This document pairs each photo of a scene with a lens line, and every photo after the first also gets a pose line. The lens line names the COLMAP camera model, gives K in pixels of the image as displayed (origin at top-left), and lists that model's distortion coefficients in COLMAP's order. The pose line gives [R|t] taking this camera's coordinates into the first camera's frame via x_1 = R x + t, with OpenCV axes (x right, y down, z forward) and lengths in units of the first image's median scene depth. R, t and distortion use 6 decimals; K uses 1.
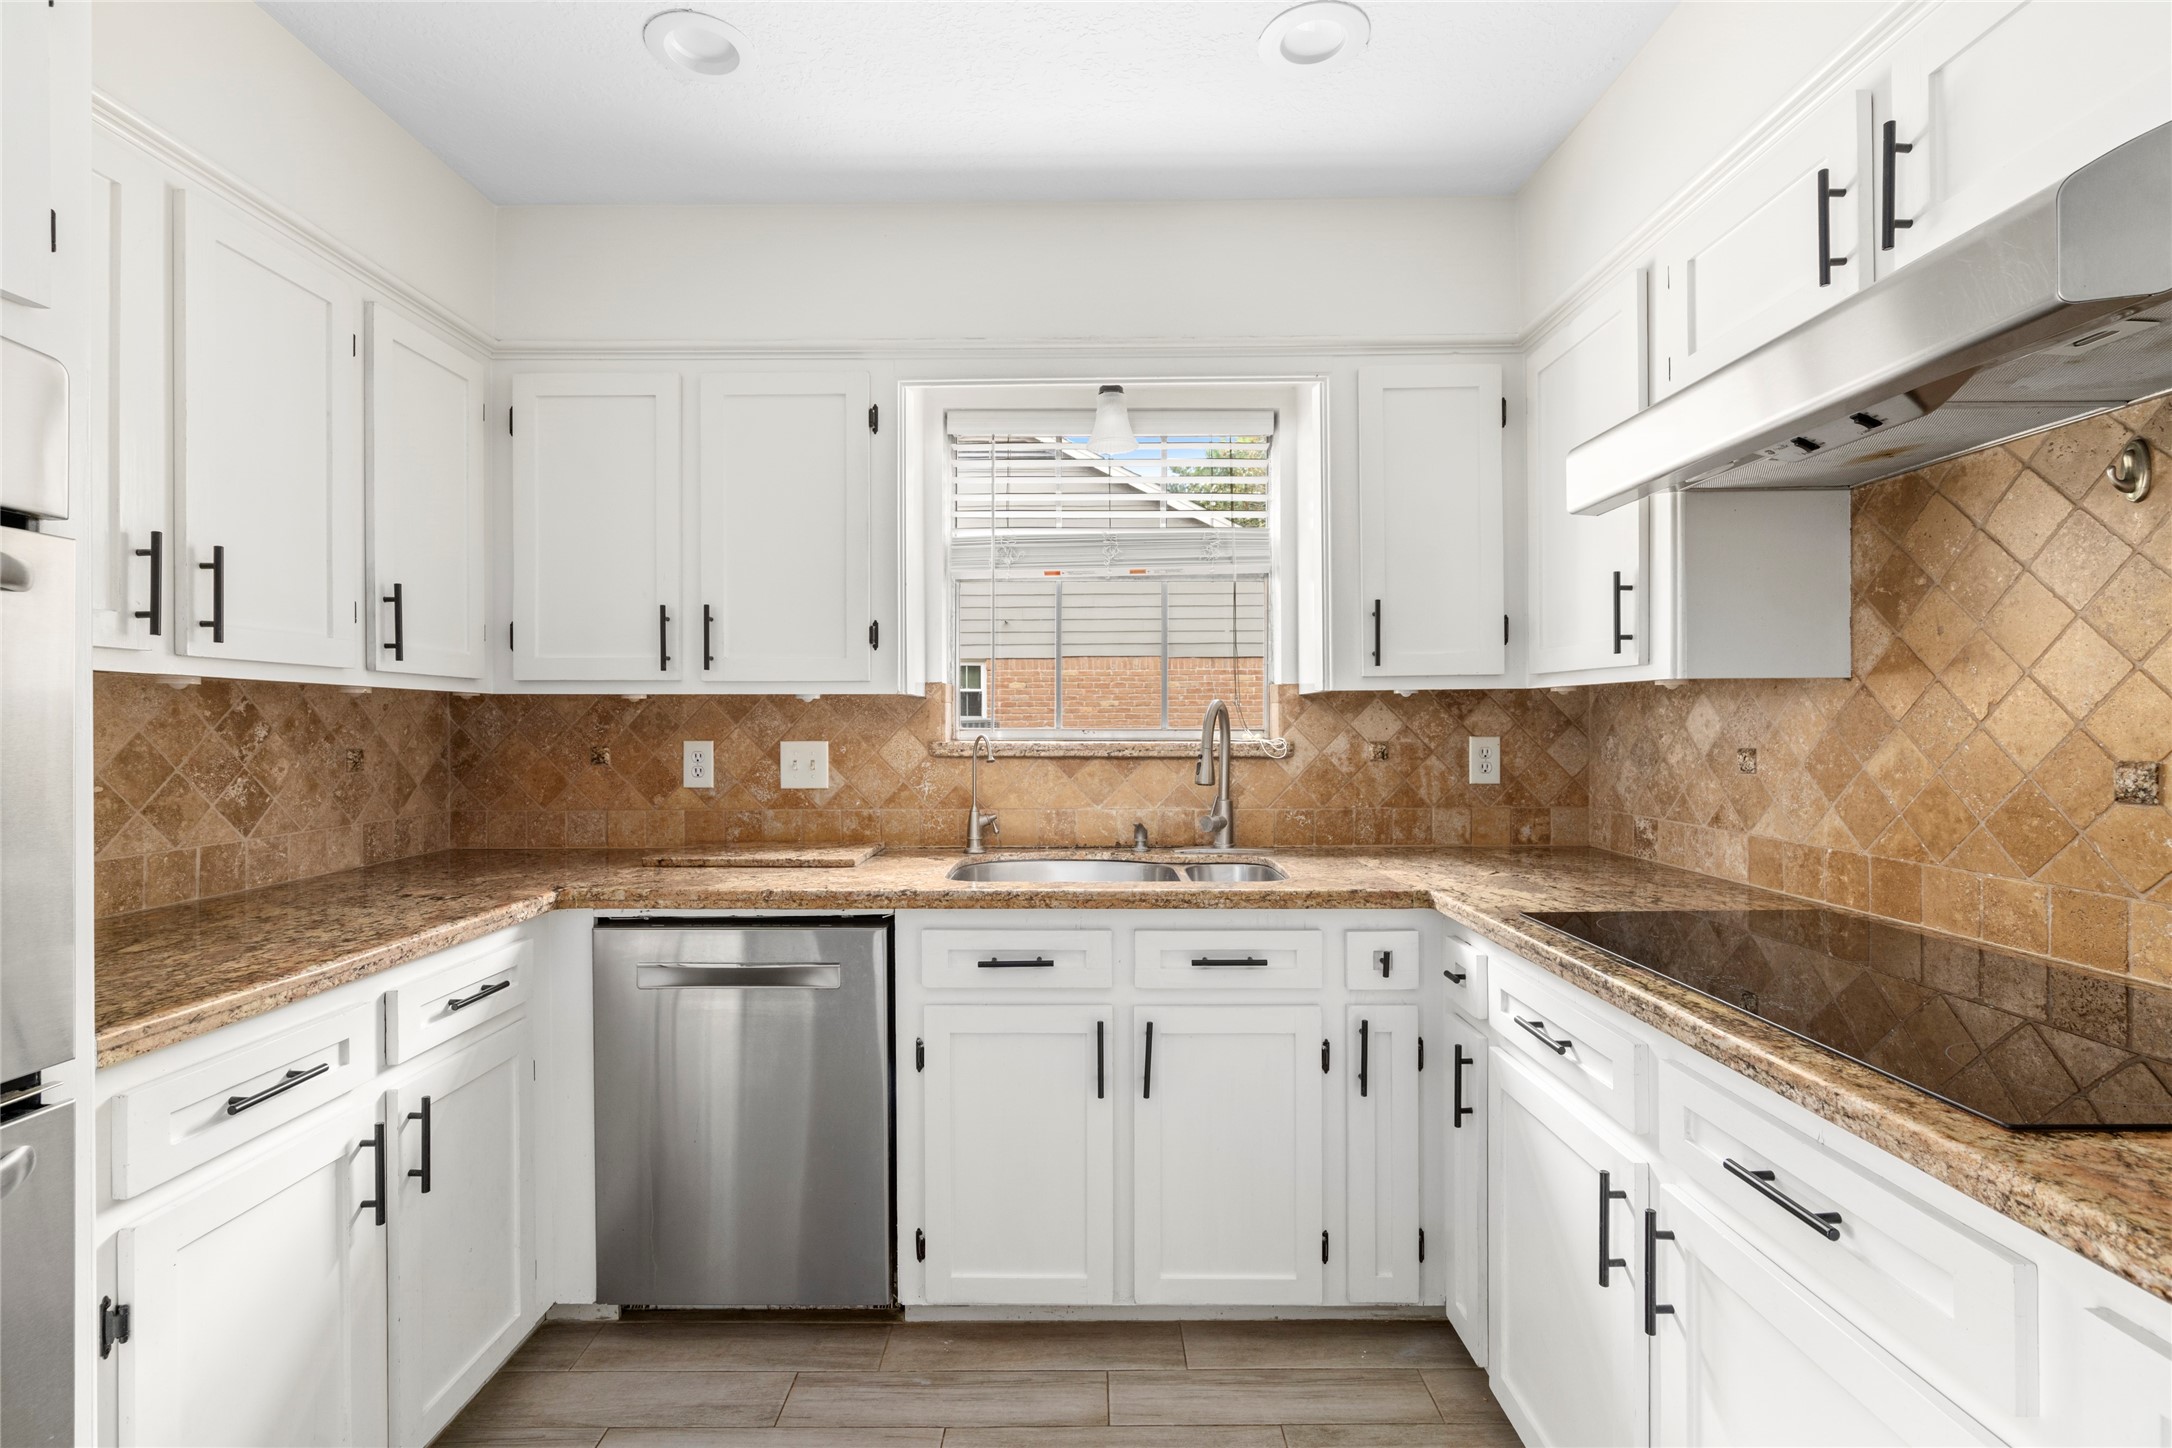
lens RADIAL K [[979.0, 0, 1086.0], [0, 979.0, 724.0], [0, 0, 1]] dist [-0.002656, 0.000403]
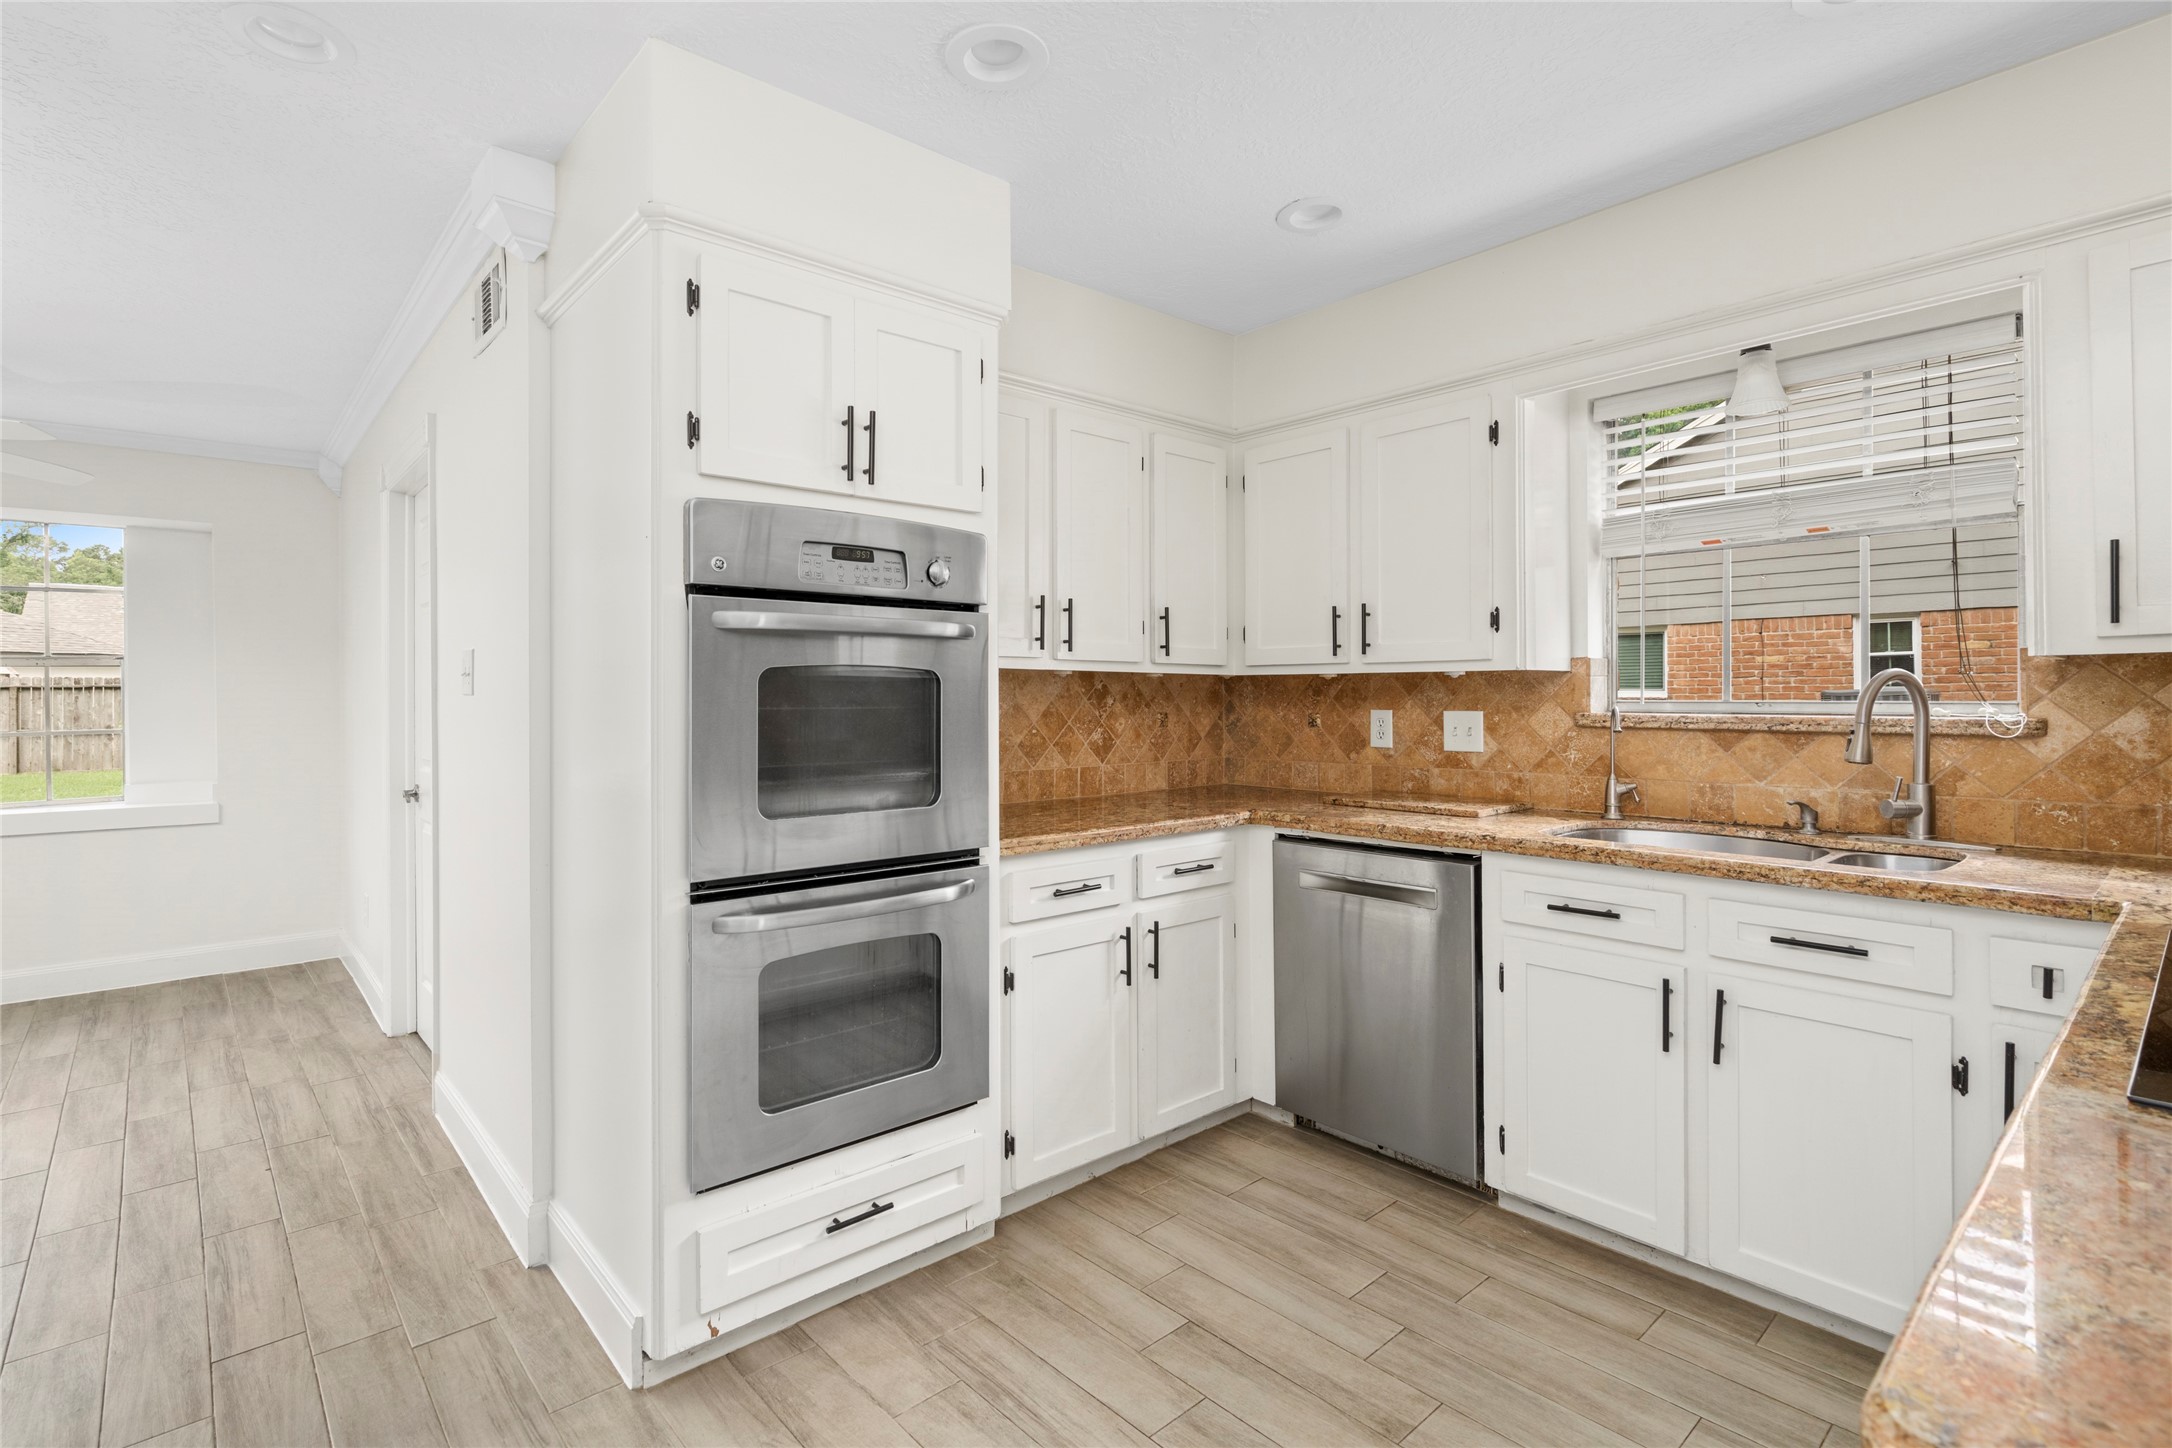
lens RADIAL K [[1014.2, 0, 1091.3], [0, 1014.2, 697.7], [0, 0, 1]] dist [0.002167, 0.000346]
pose [[0.681387, 0.000861, -0.731923, 0.326537], [0.000018, 0.999999, 0.001193, 0.000341], [0.731923, -0.000826, 0.681386, -0.162551]]
